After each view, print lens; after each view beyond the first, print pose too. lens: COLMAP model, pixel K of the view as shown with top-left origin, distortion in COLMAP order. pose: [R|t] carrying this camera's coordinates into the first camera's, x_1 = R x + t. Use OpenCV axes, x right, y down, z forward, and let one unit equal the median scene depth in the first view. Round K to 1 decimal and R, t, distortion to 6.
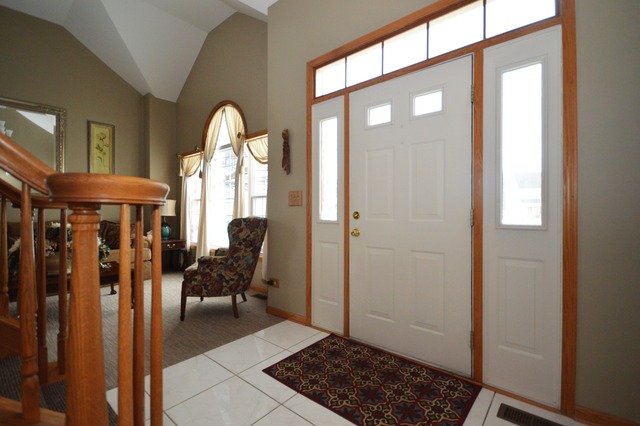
lens RADIAL K [[285.8, 0, 320.1], [0, 285.8, 214.3], [0, 0, 1]] dist [-0.002662, -0.006354]
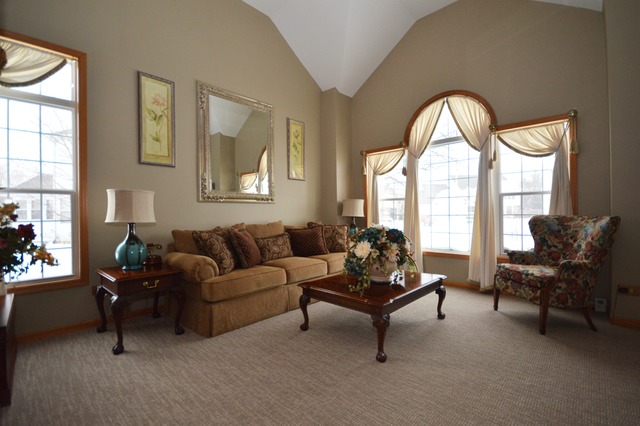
lens RADIAL K [[285.8, 0, 321.5], [0, 285.8, 214.4], [0, 0, 1]] dist [-0.002662, -0.006354]
pose [[0.998114, -0.010912, -0.060412, -0.636971], [0.010508, 0.999920, -0.007004, 0.002791], [0.060484, 0.006356, 0.998149, 0.052824]]
